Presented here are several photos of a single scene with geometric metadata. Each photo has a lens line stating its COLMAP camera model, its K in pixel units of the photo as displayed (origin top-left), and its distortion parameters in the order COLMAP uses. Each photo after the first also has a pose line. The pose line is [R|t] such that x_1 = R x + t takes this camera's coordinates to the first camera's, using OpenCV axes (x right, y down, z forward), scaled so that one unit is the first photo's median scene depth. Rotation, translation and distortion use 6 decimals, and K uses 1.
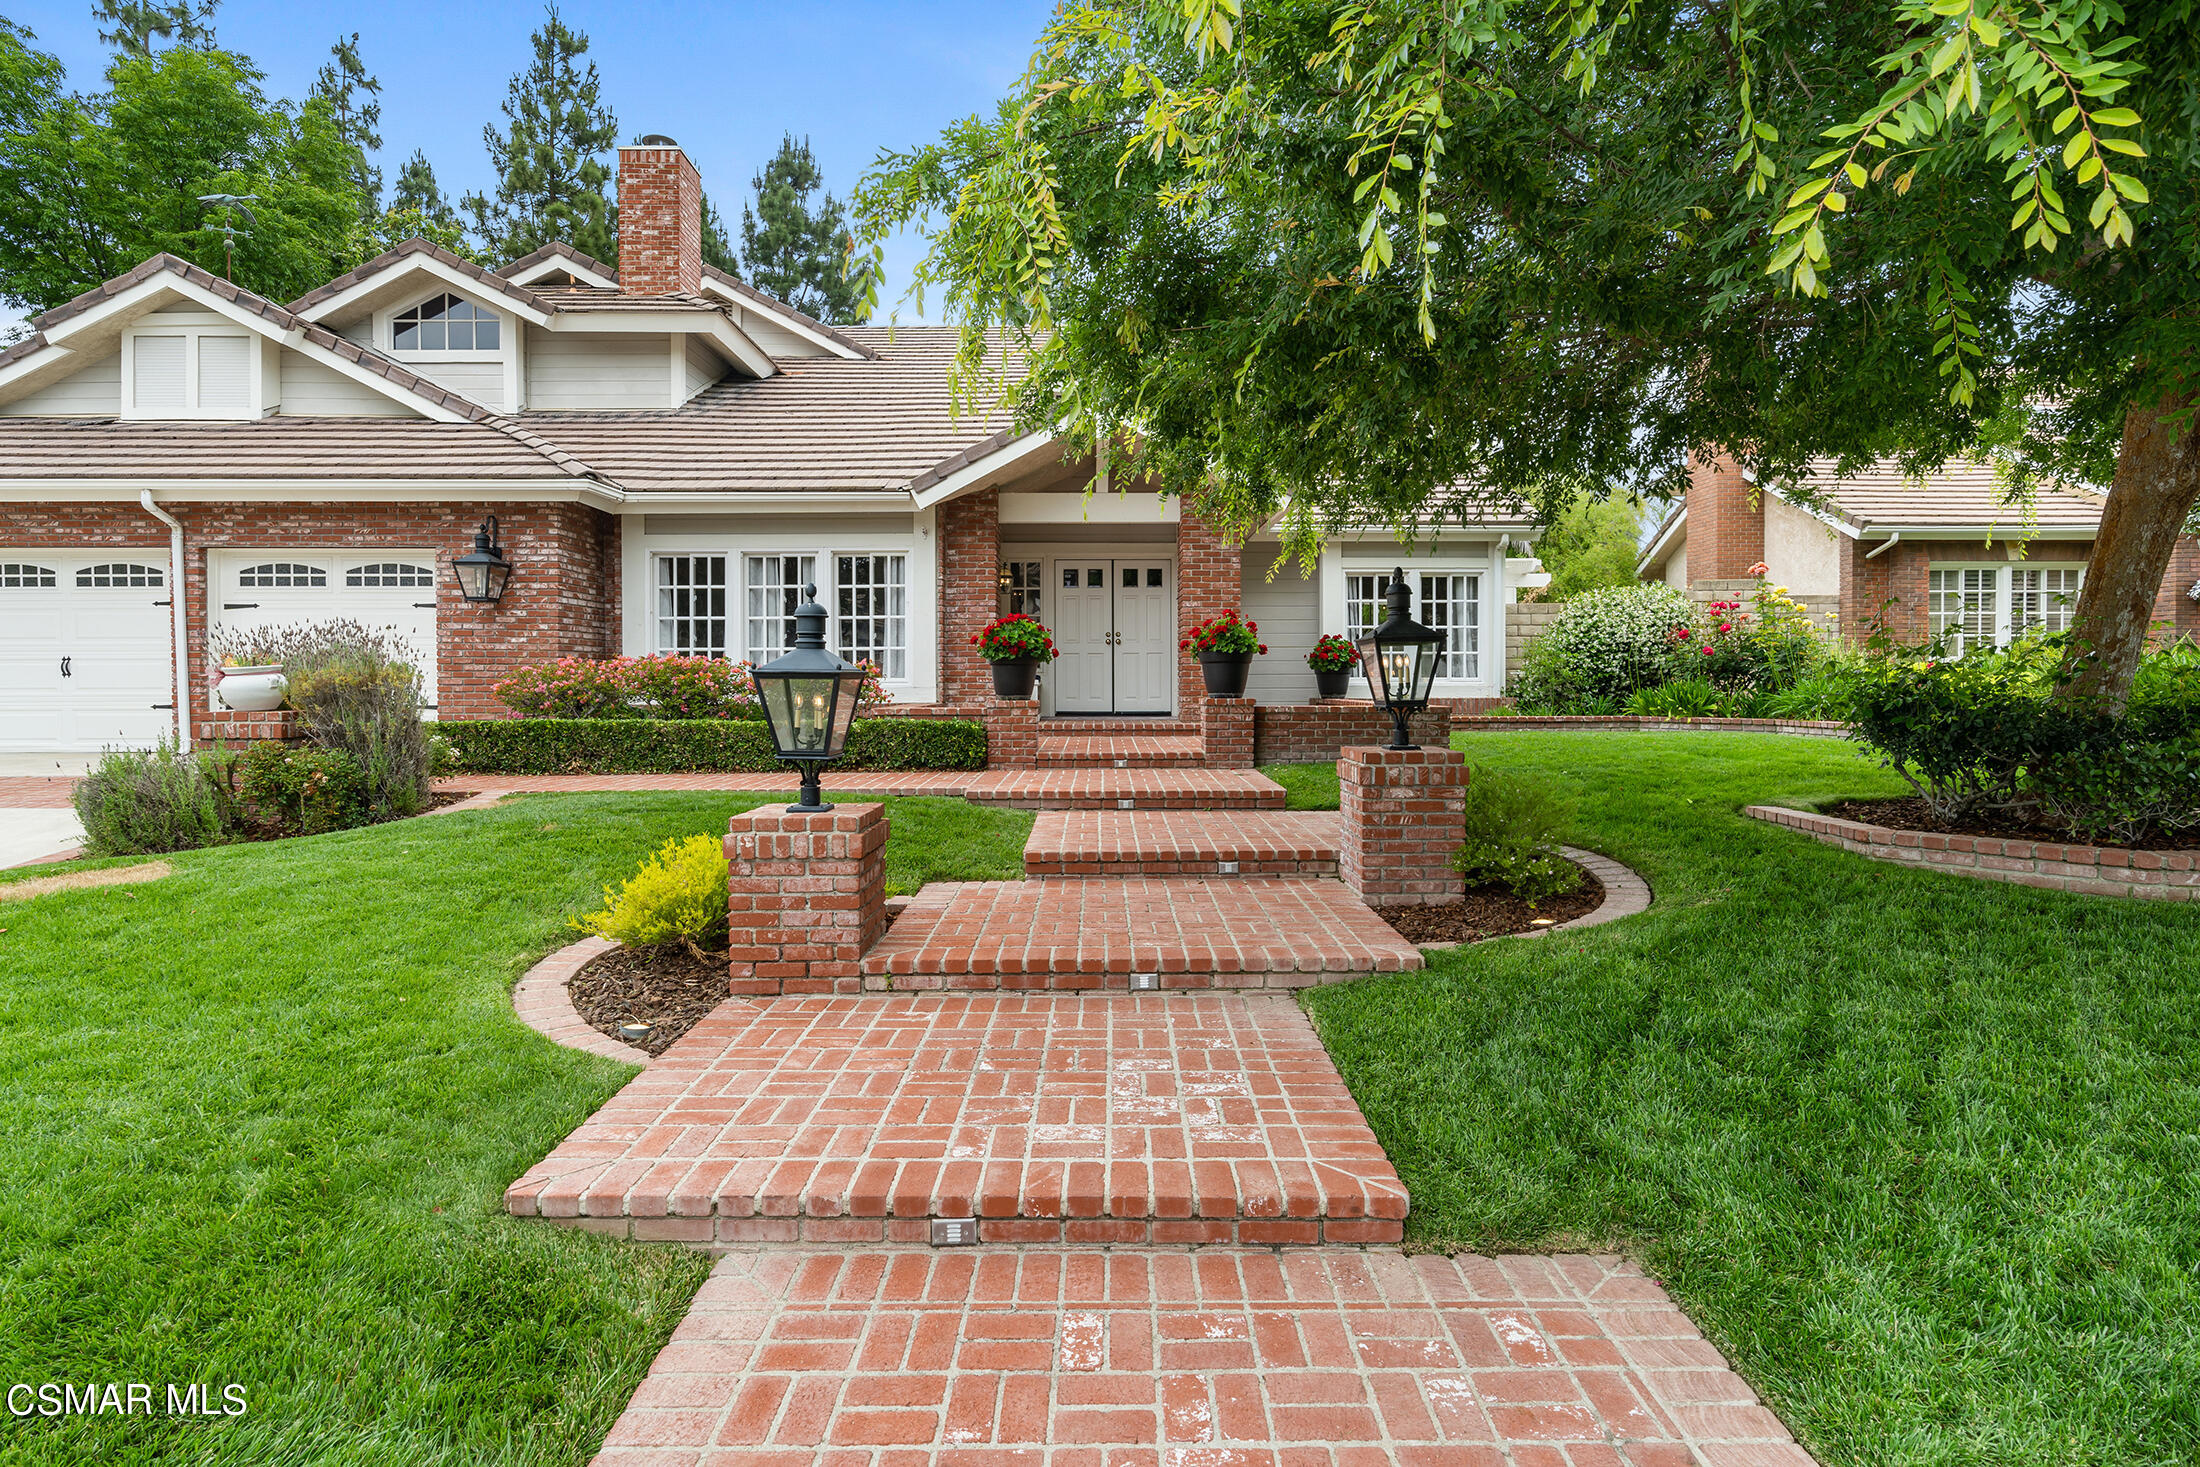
lens RADIAL K [[1137.6, 0, 1095.4], [0, 1137.6, 723.9], [0, 0, 1]] dist [-0.002163, 0.000855]
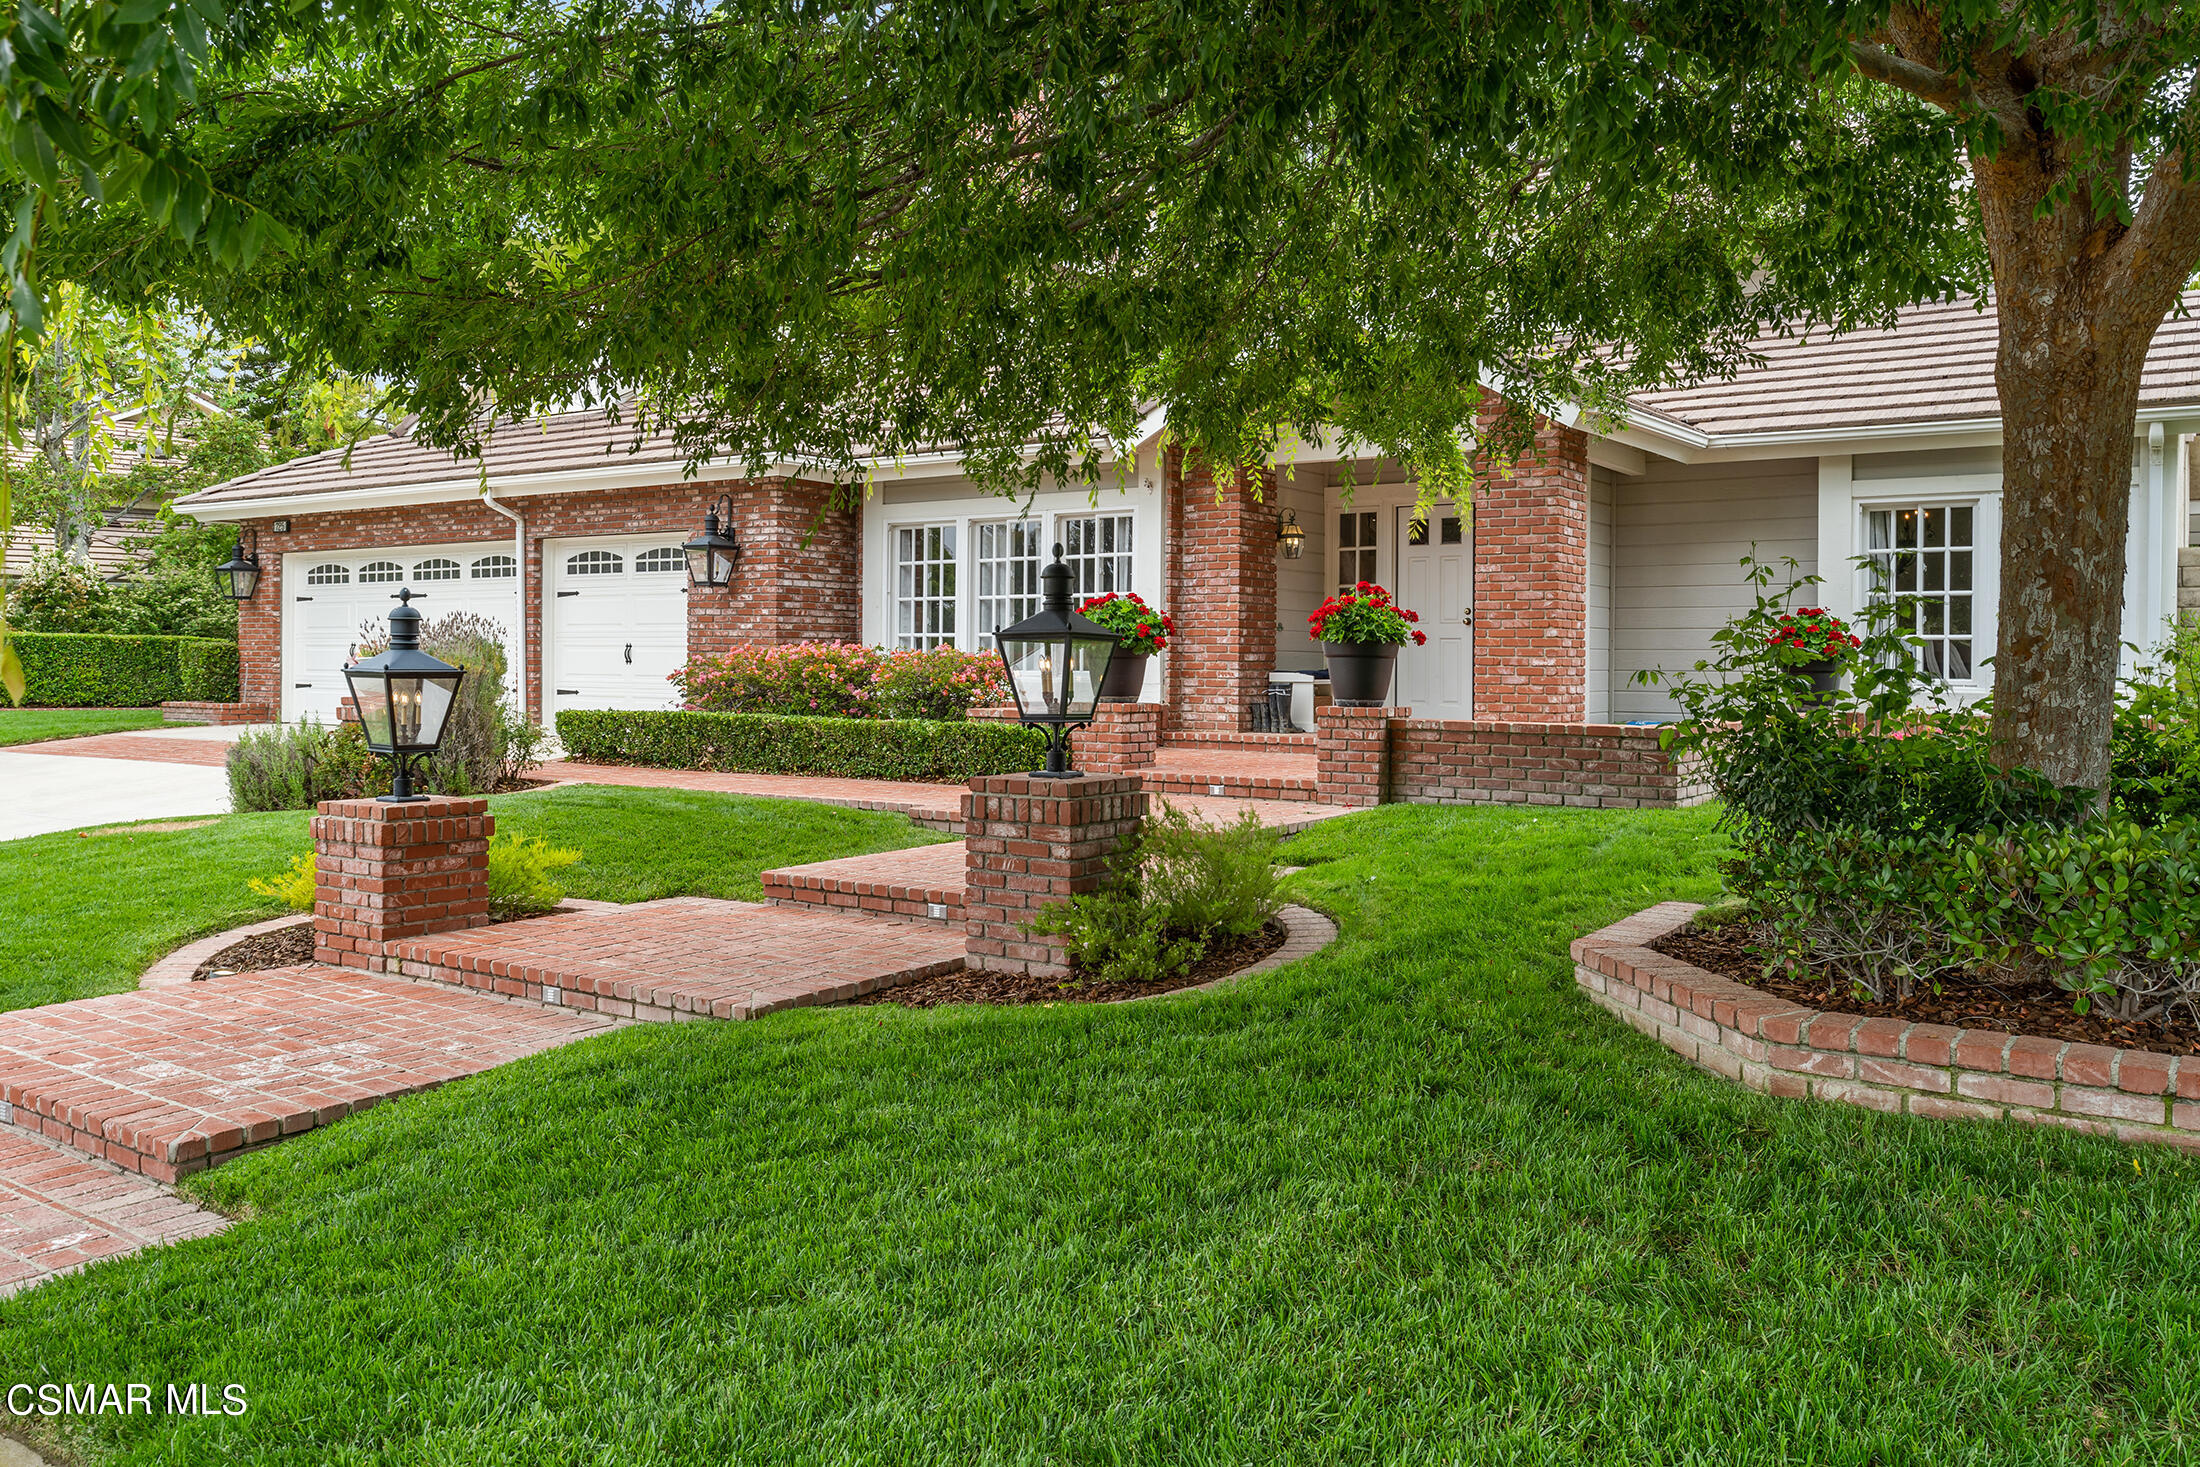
lens RADIAL K [[1684.4, 0, 1100.0], [0, 1684.4, 733.5], [0, 0, 1]] dist [0.001521, -0.001676]
pose [[0.811277, 0.033838, -0.583683, 0.542050], [-0.031891, 0.999399, 0.013612, -0.013666], [0.583792, 0.007571, 0.811868, 0.045180]]
